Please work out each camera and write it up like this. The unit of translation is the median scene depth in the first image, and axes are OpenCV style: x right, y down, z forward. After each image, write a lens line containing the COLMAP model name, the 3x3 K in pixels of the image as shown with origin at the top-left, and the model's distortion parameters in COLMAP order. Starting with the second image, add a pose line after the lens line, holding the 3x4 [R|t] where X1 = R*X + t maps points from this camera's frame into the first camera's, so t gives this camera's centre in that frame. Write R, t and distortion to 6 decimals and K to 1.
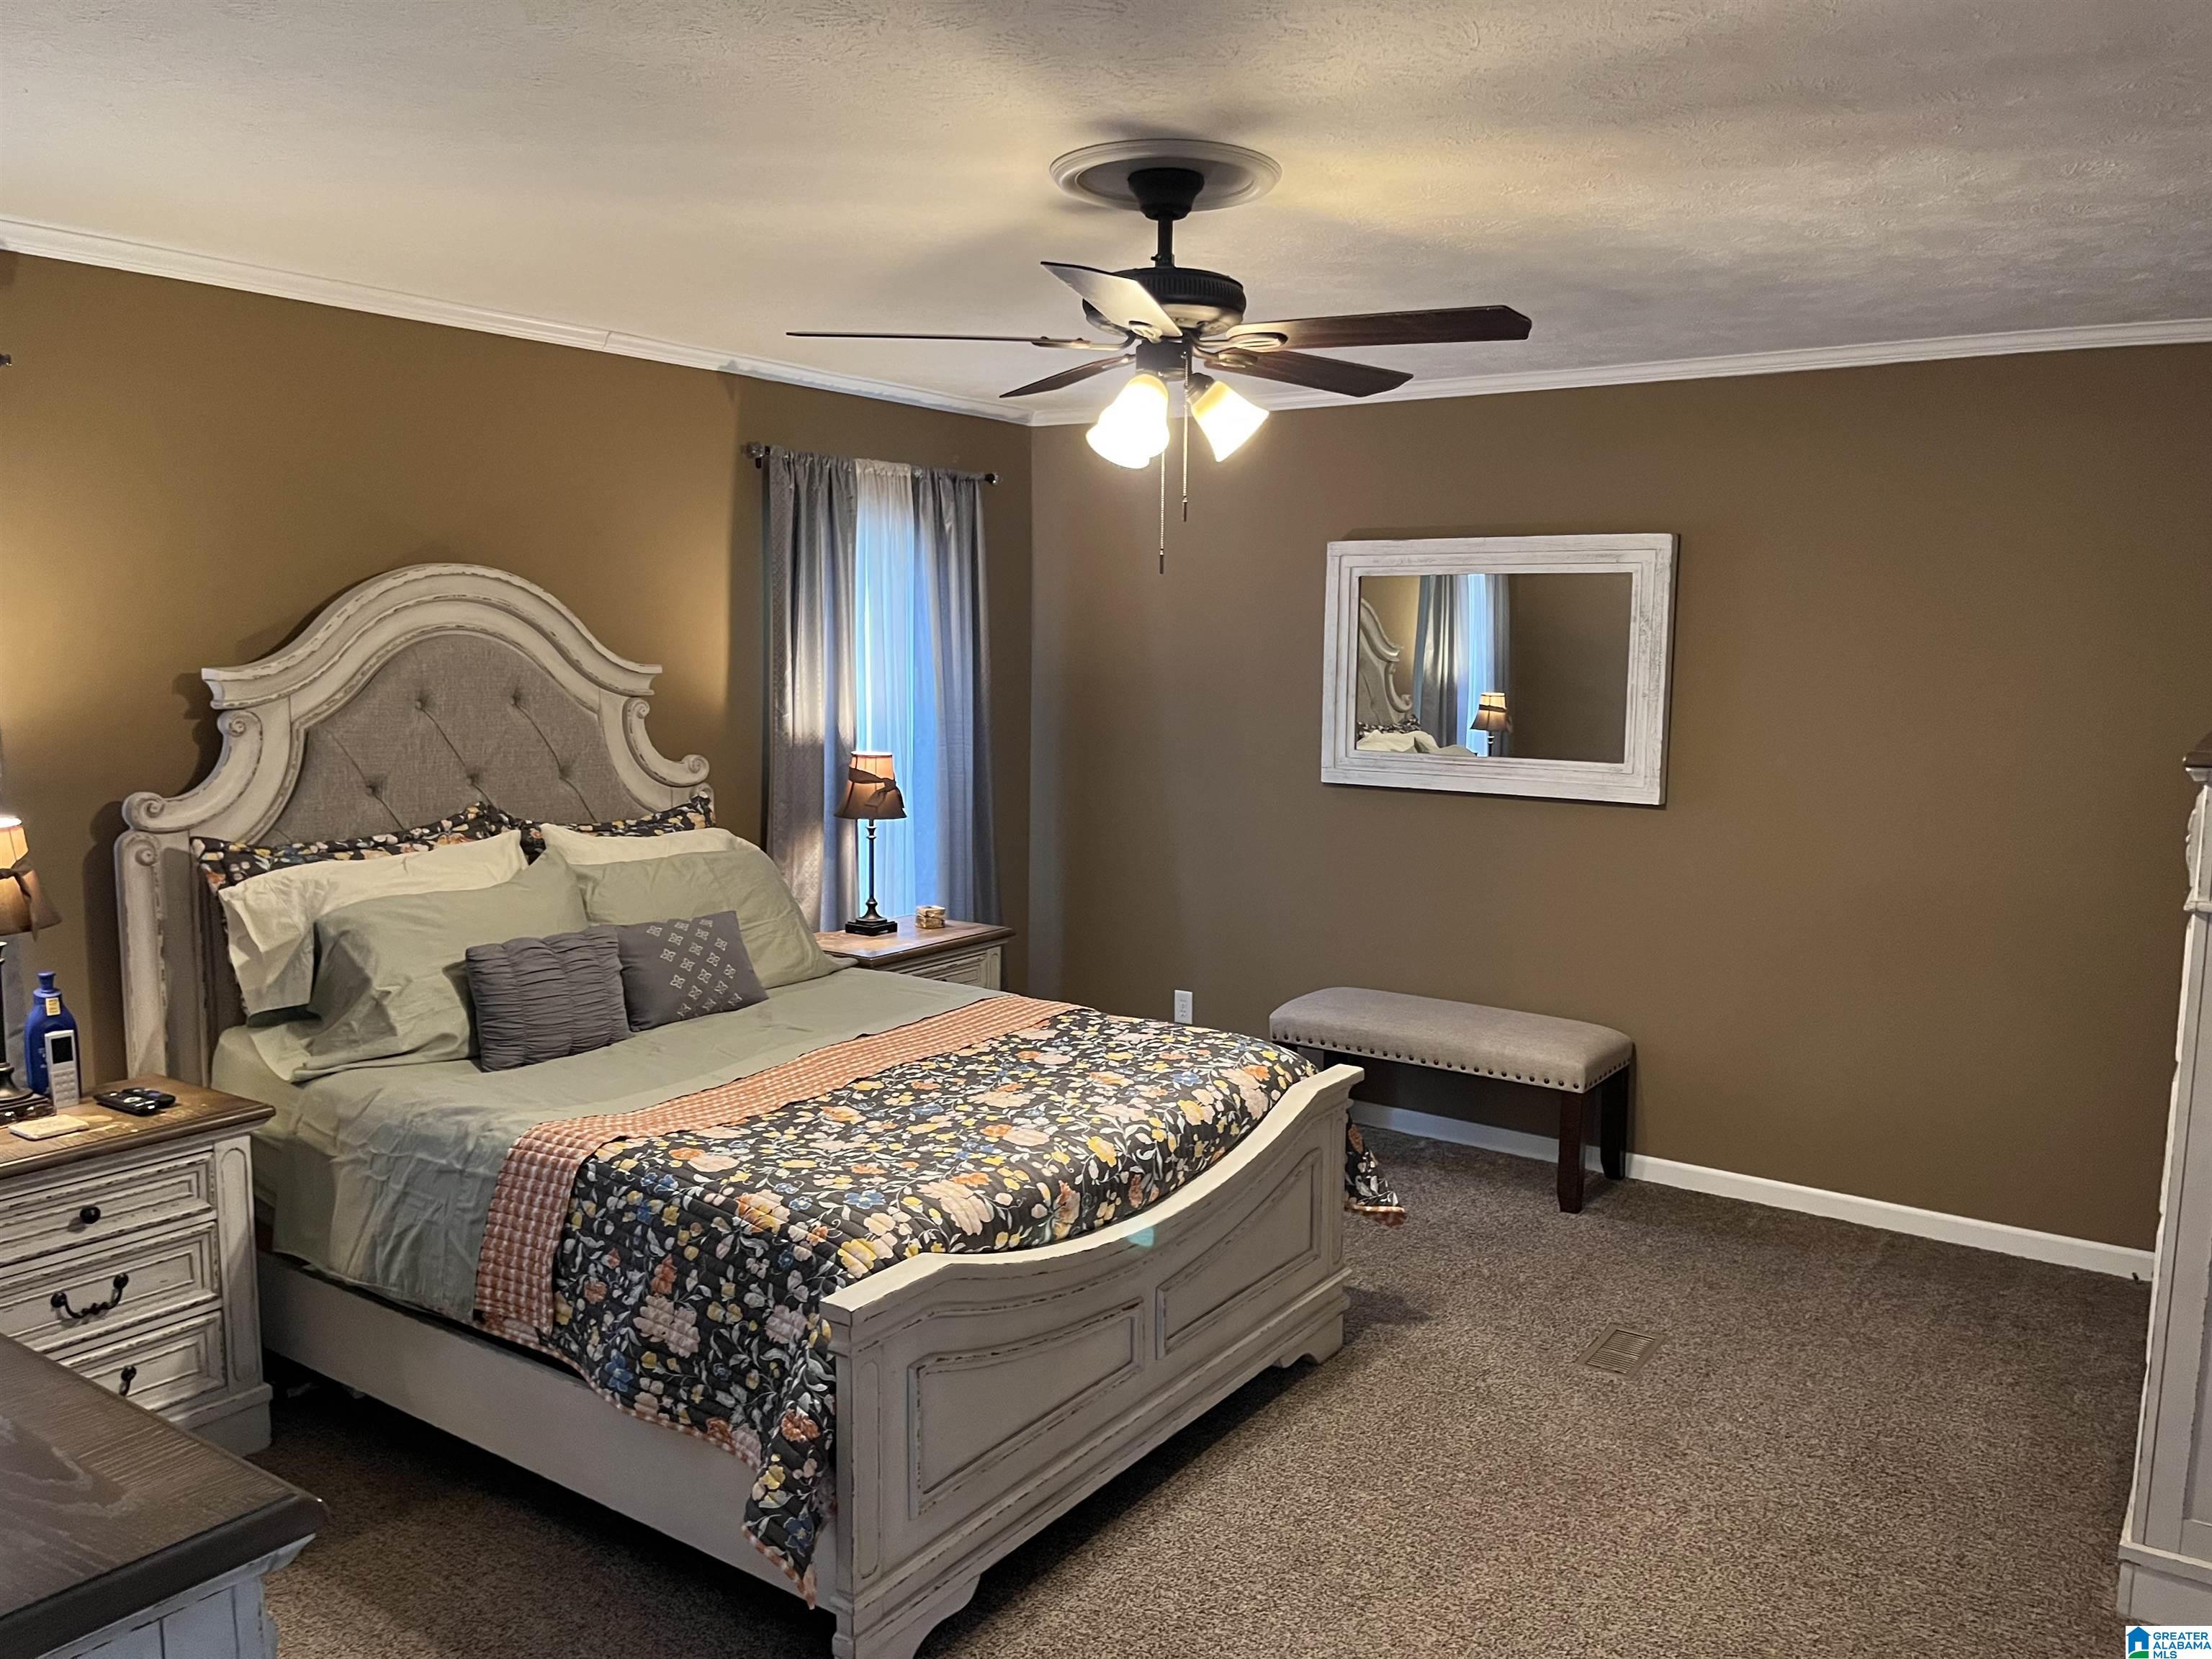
lens RADIAL K [[1676.4, 0, 1118.9], [0, 1676.4, 840.8], [0, 0, 1]] dist [0.069092, -0.096190]
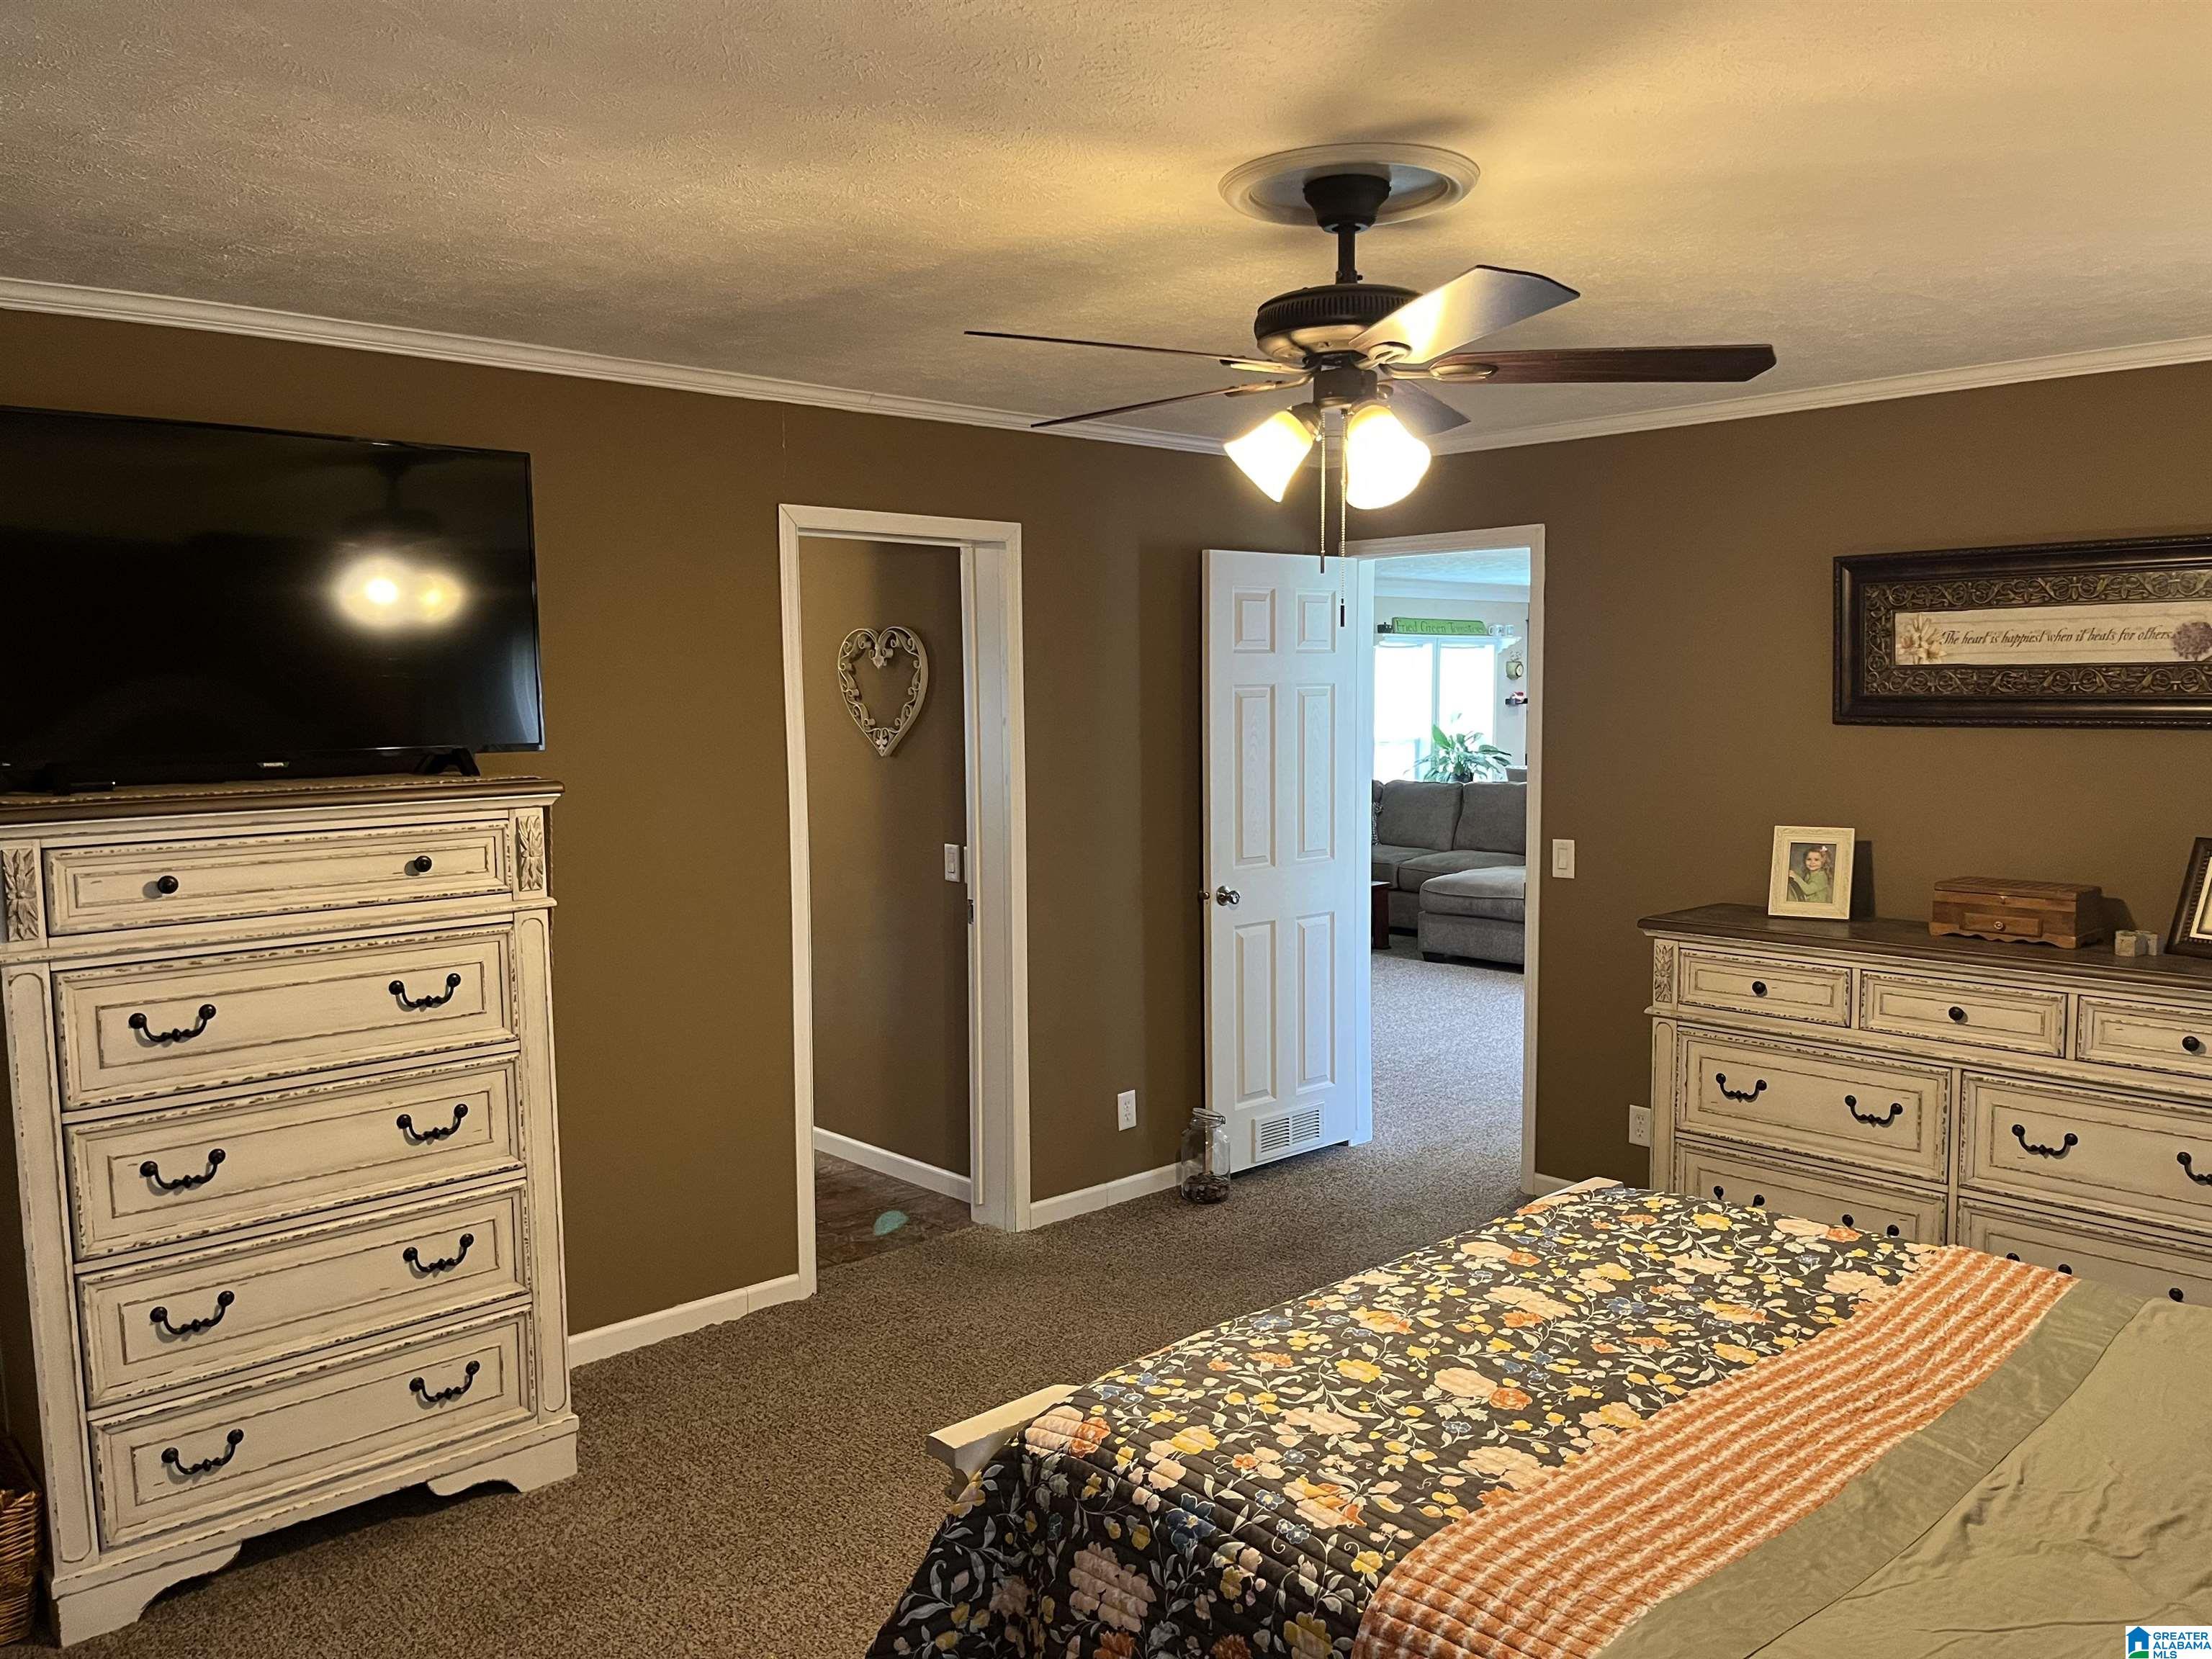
lens RADIAL K [[1676.4, 0, 1123.2], [0, 1676.4, 827.4], [0, 0, 1]] dist [0.069092, -0.096190]
pose [[-0.977606, -0.018195, 0.209655, -0.044816], [0.024710, 0.979439, 0.200224, -0.210419], [-0.208987, 0.200920, -0.957056, 1.669566]]
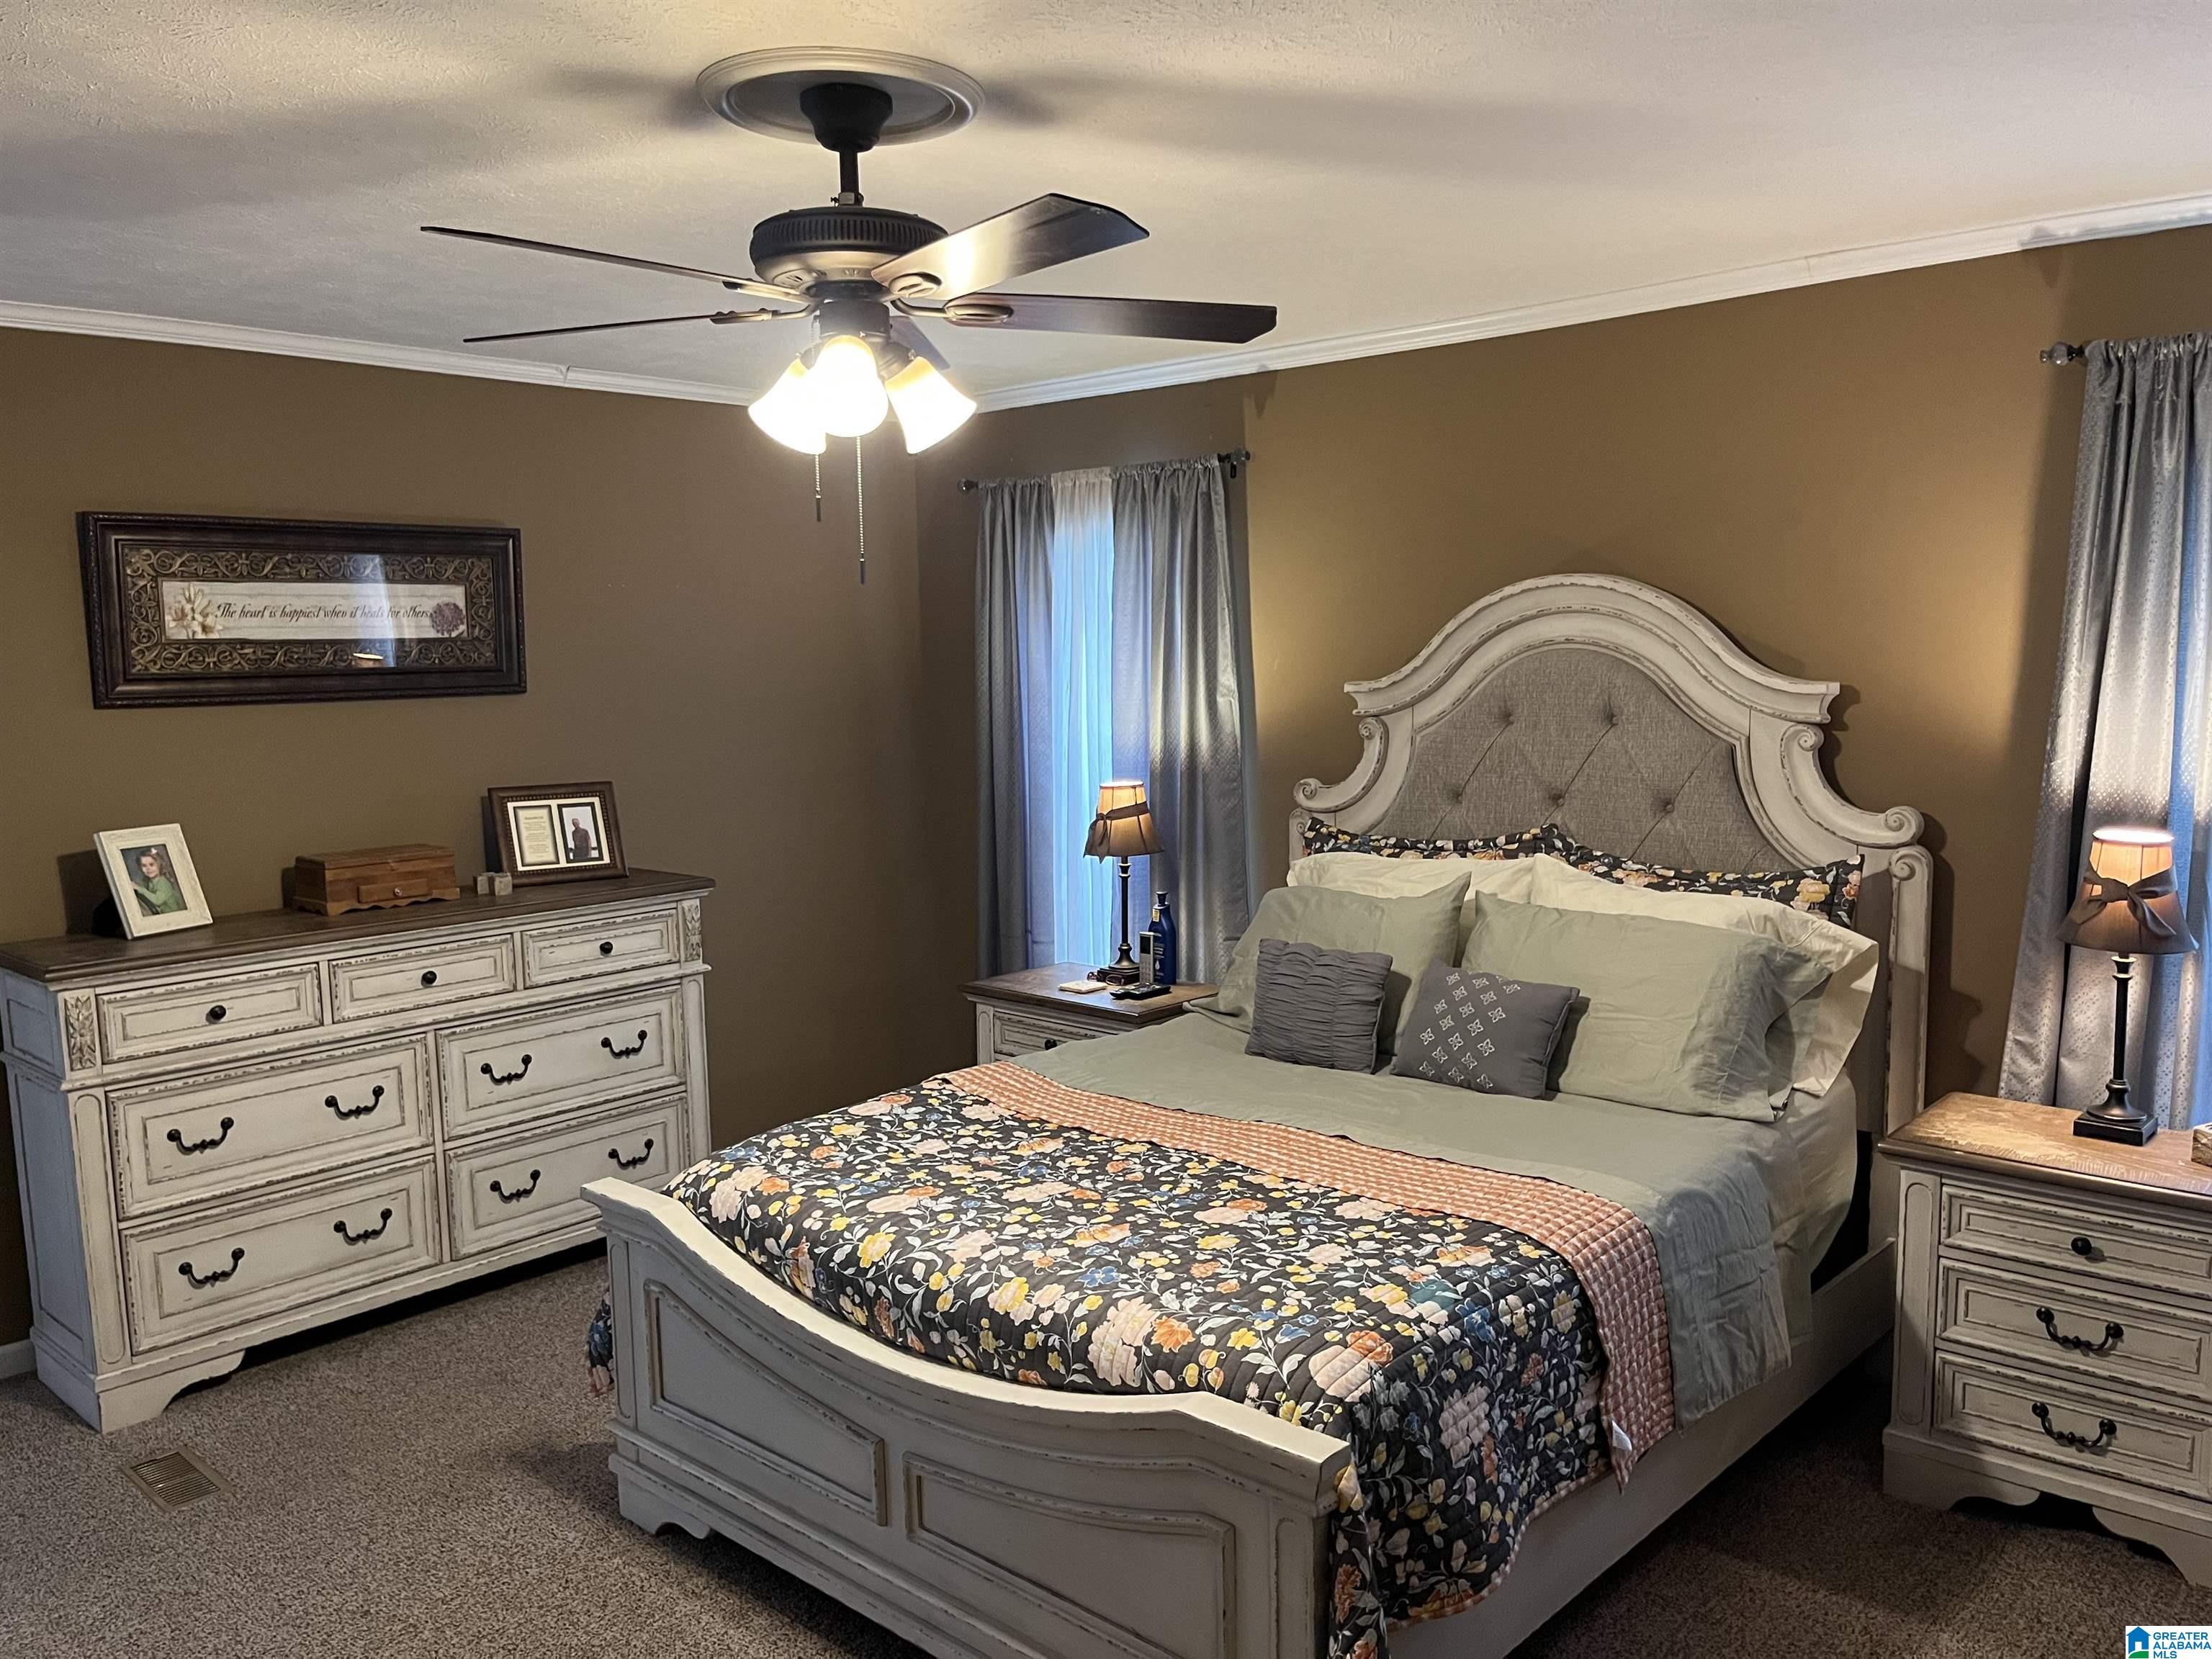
lens RADIAL K [[1676.4, 0, 1123.7], [0, 1676.4, 846.2], [0, 0, 1]] dist [0.069092, -0.096190]
pose [[-0.133720, 0.116072, -0.984198, 0.732102], [-0.100856, 0.986367, 0.130031, -0.135670], [0.985874, 0.116650, -0.120190, 1.084084]]
